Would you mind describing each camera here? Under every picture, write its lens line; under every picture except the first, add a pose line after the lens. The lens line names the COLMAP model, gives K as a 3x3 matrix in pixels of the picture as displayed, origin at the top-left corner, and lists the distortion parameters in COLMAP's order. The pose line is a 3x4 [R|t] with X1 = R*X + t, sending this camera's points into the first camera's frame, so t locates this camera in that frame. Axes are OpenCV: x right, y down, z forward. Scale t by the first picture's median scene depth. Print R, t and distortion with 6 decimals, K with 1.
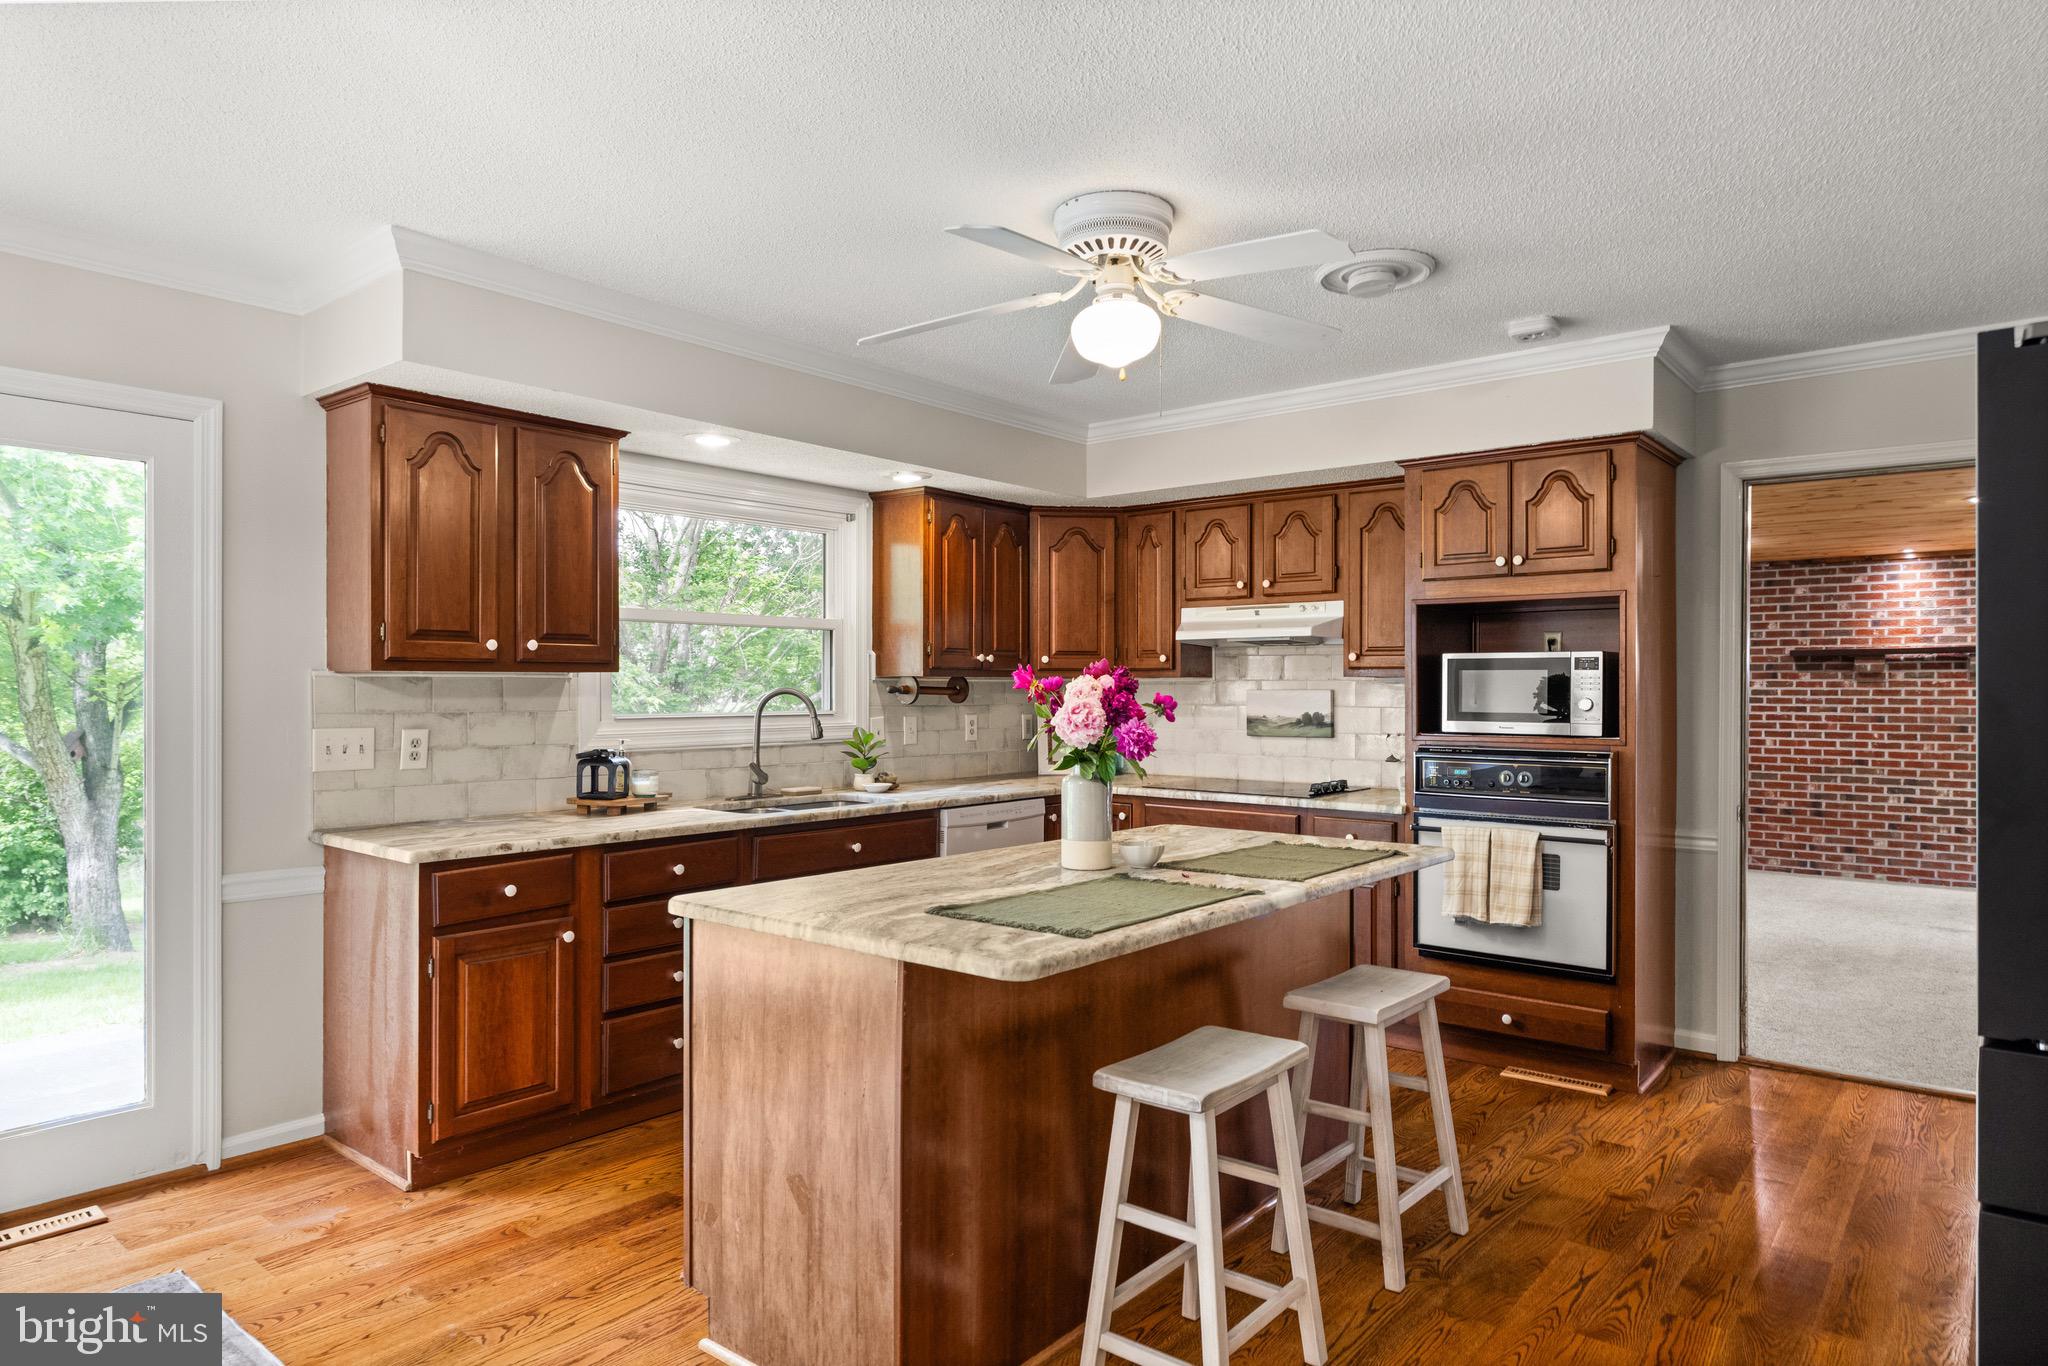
lens RADIAL K [[1230.1, 0, 1025.0], [0, 1230.1, 693.5], [0, 0, 1]] dist [-0.005812, 0.001648]
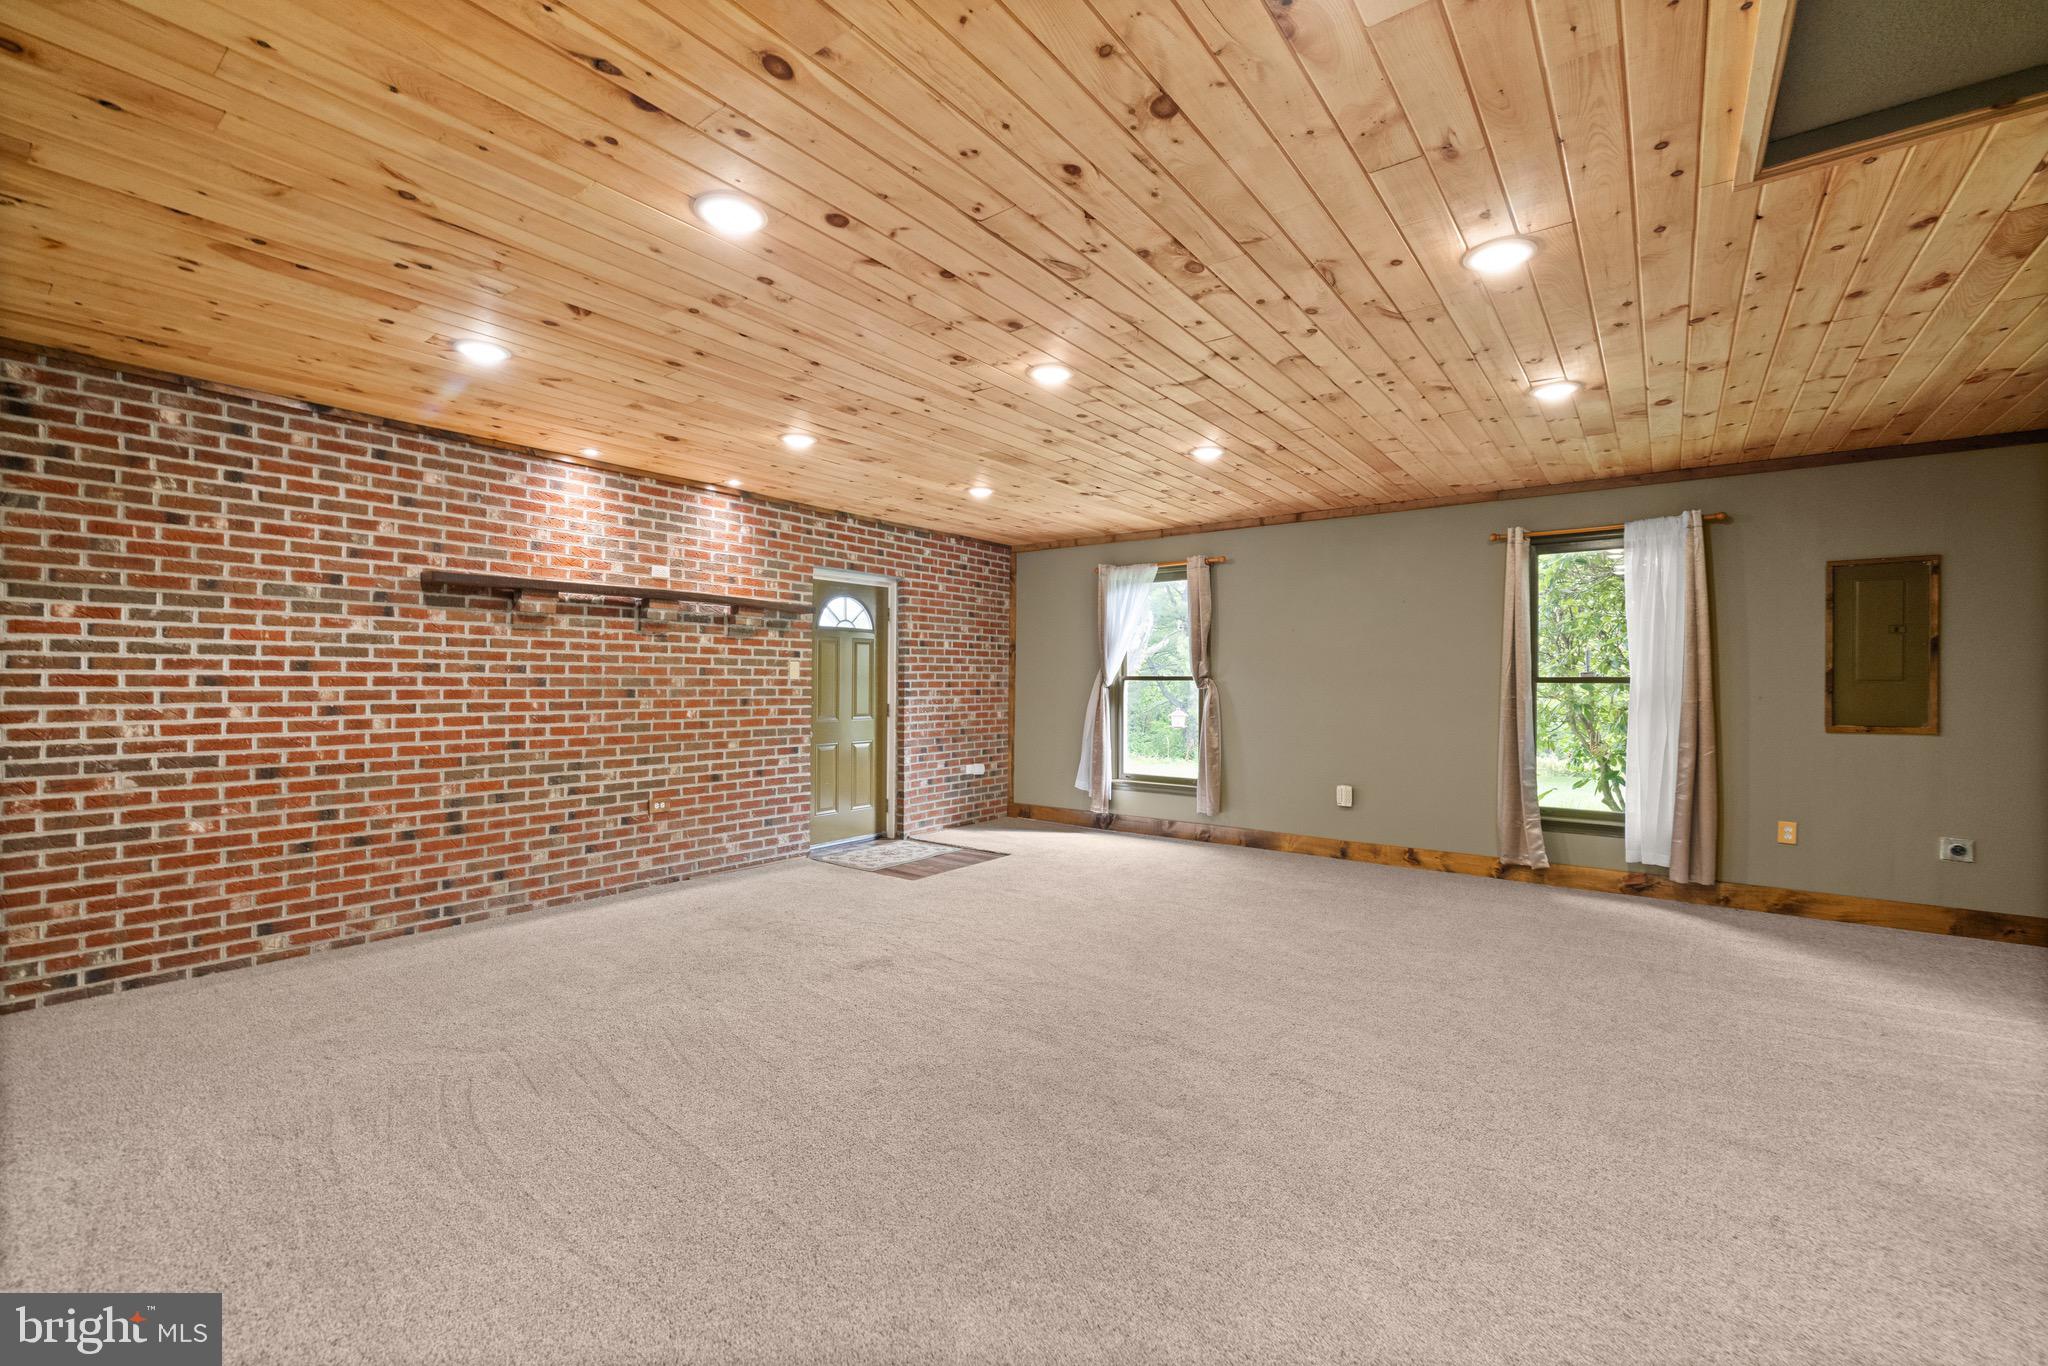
lens RADIAL K [[869.9, 0, 1023.0], [0, 869.9, 675.9], [0, 0, 1]] dist [0.003864, -0.000882]
pose [[-0.046758, -0.002156, 0.998904, 0.324069], [-0.009246, 0.999956, 0.001725, 0.024985], [-0.998863, -0.009155, -0.046776, 1.335700]]
